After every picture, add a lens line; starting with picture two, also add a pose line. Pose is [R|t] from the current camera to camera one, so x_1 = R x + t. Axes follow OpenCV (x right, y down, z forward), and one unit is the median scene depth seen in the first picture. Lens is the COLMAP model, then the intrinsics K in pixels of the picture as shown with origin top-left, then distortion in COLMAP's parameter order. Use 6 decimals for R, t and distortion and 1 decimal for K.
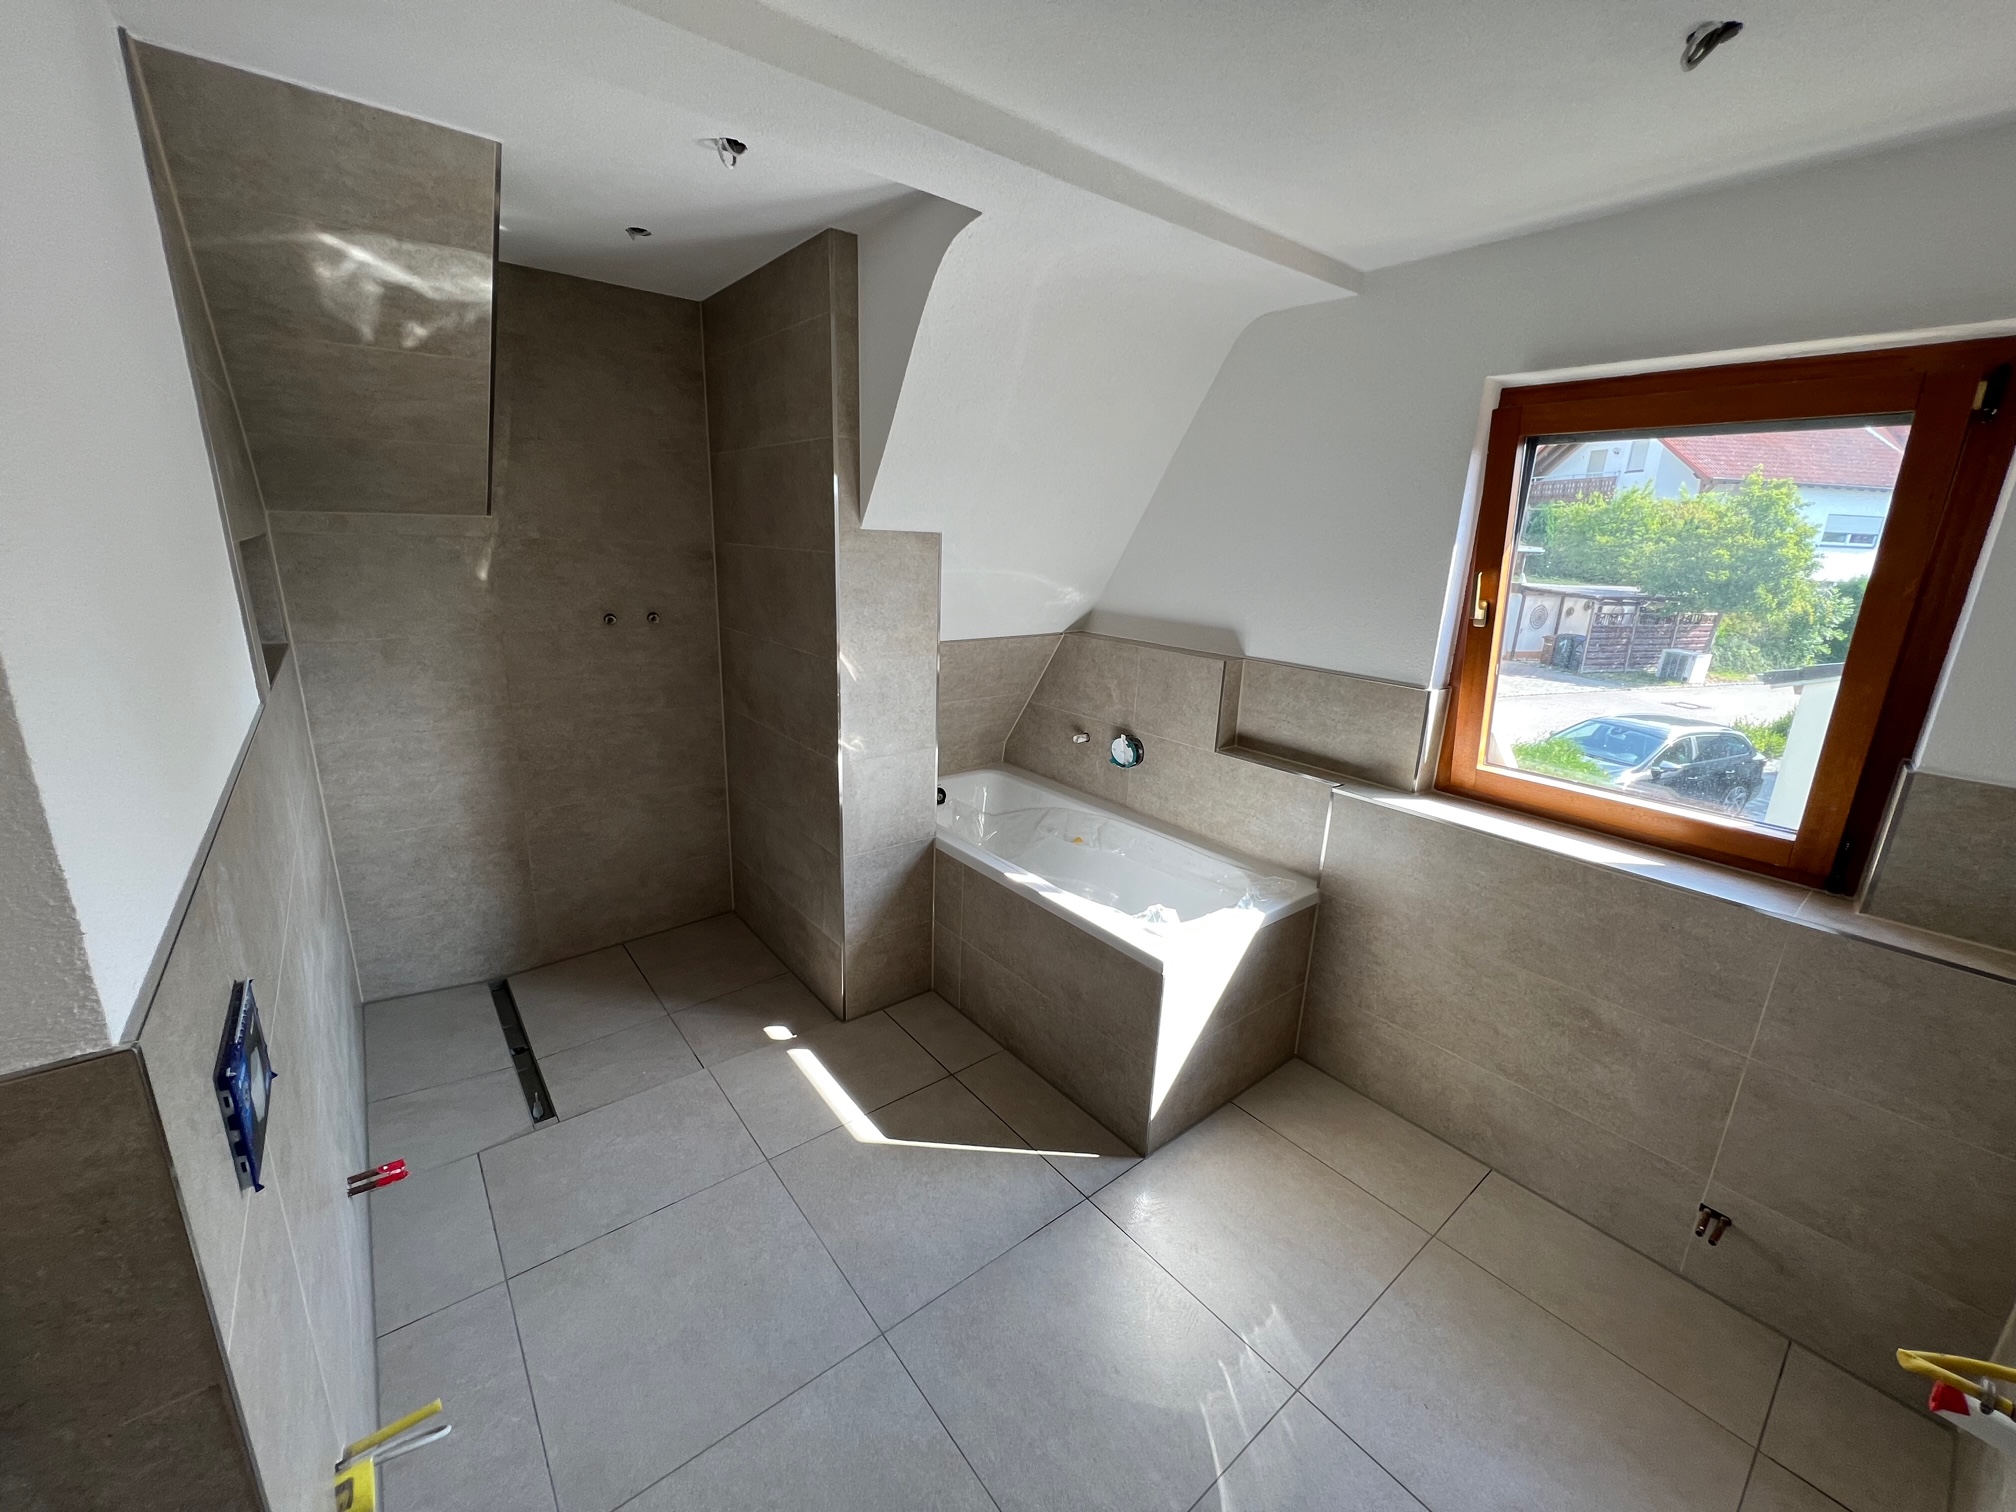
lens RADIAL K [[808.7, 0, 1010.0], [0, 808.7, 756.9], [0, 0, 1]] dist [0.001351, 0.000197]
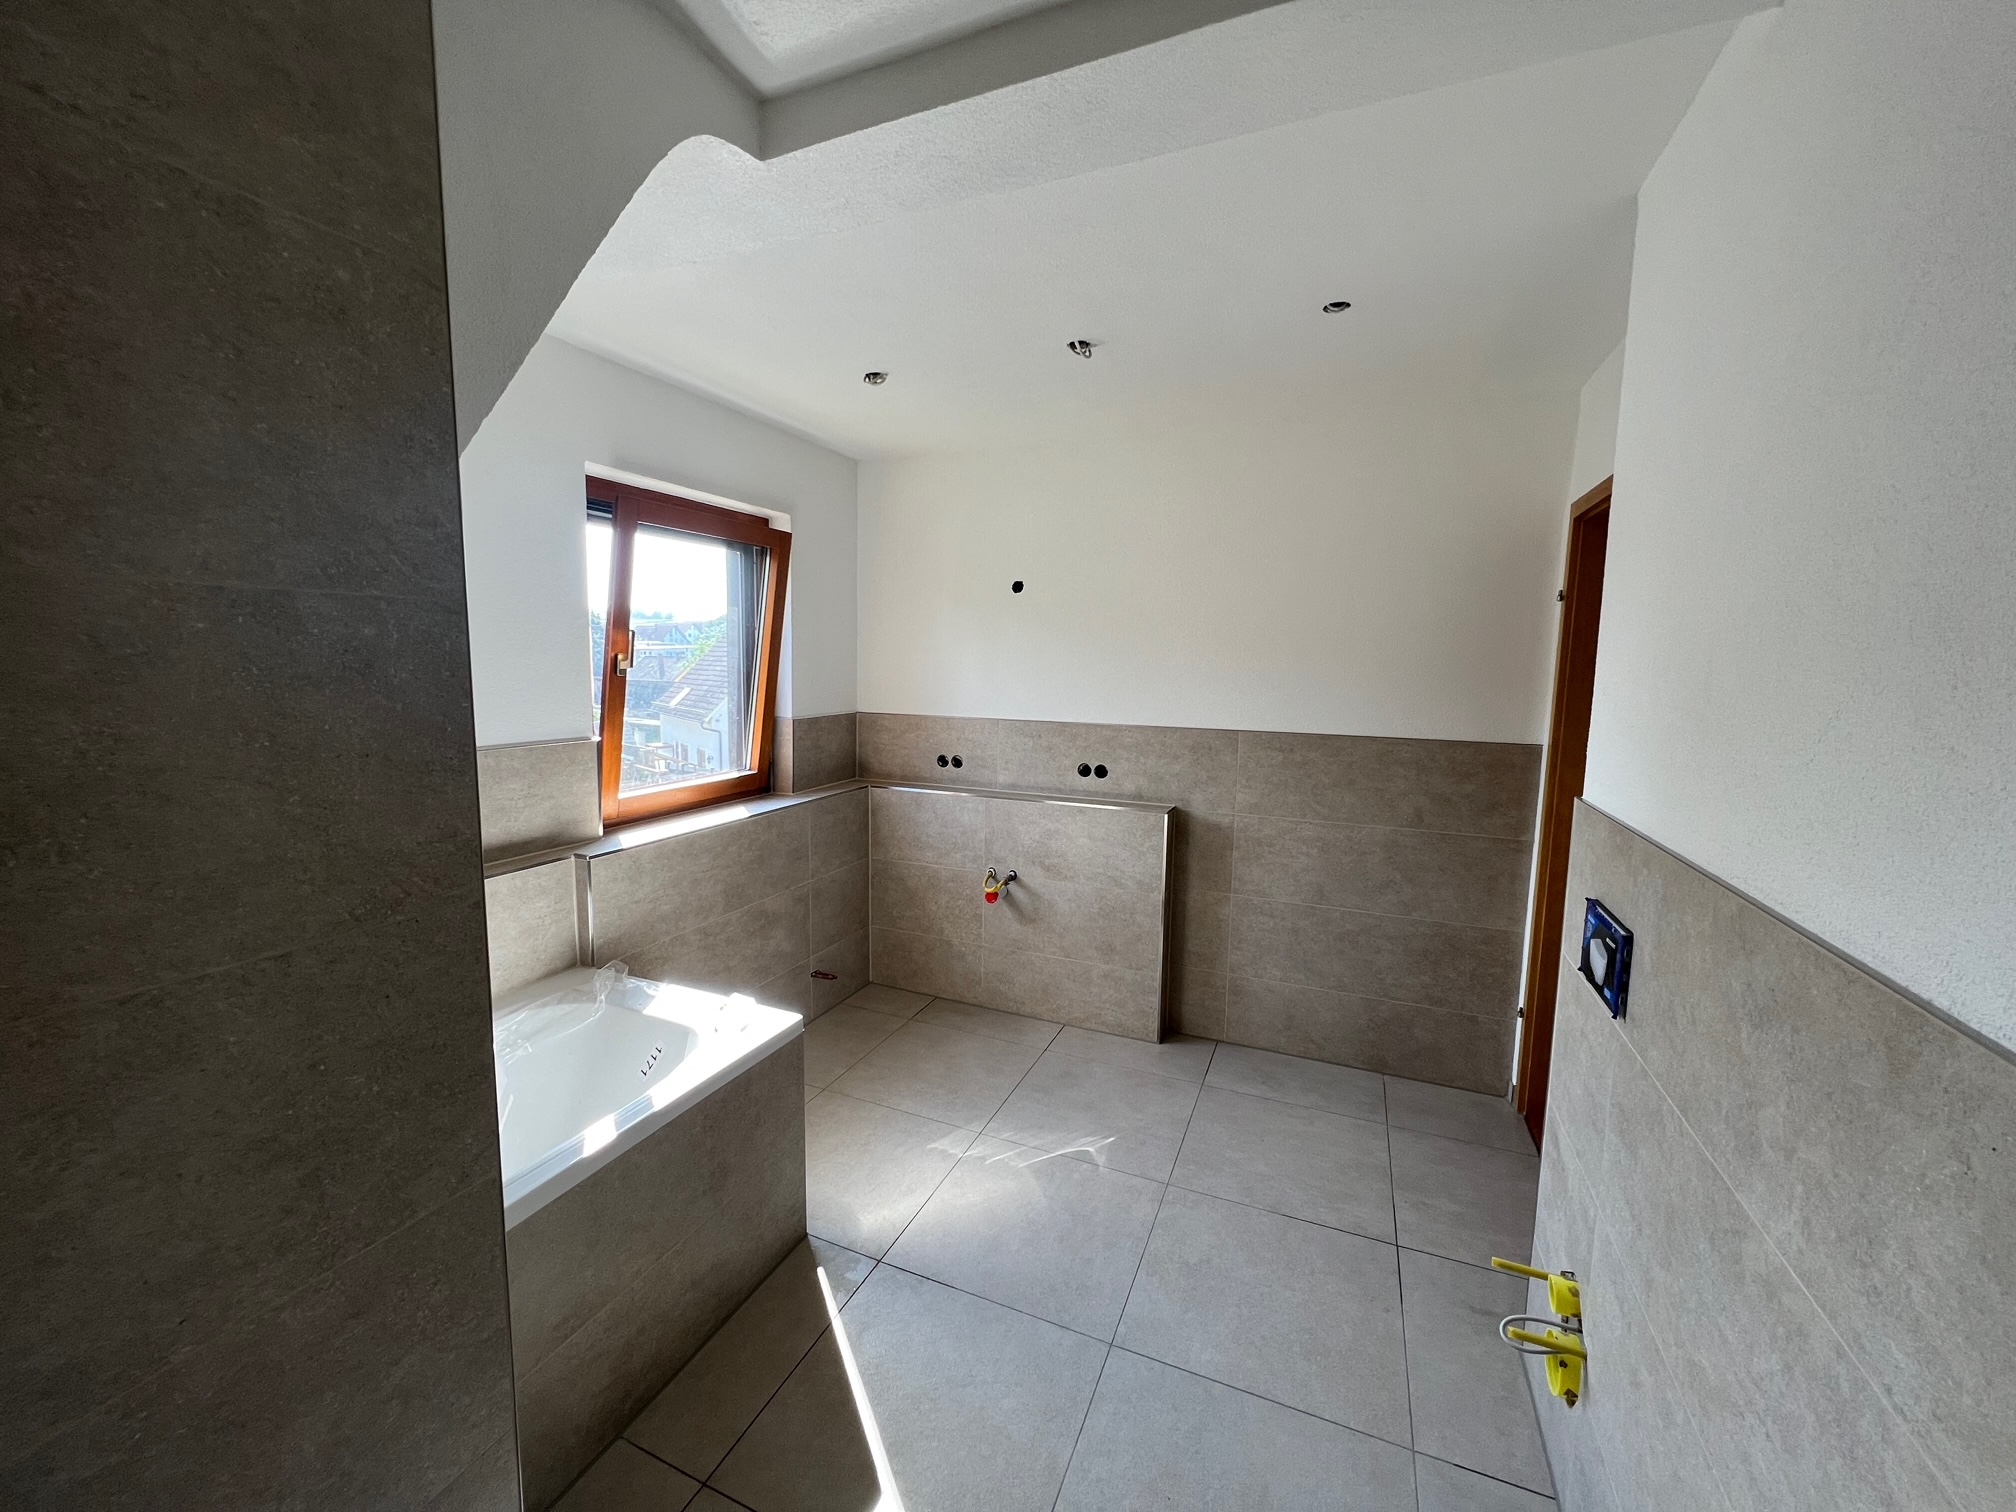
lens RADIAL K [[808.7, 0, 1013.5], [0, 808.7, 740.7], [0, 0, 1]] dist [0.001351, 0.000197]
pose [[-0.475065, -0.136410, 0.869313, -0.629616], [0.202249, 0.944536, 0.258739, -0.229635], [-0.856393, 0.298736, -0.421127, 0.913926]]
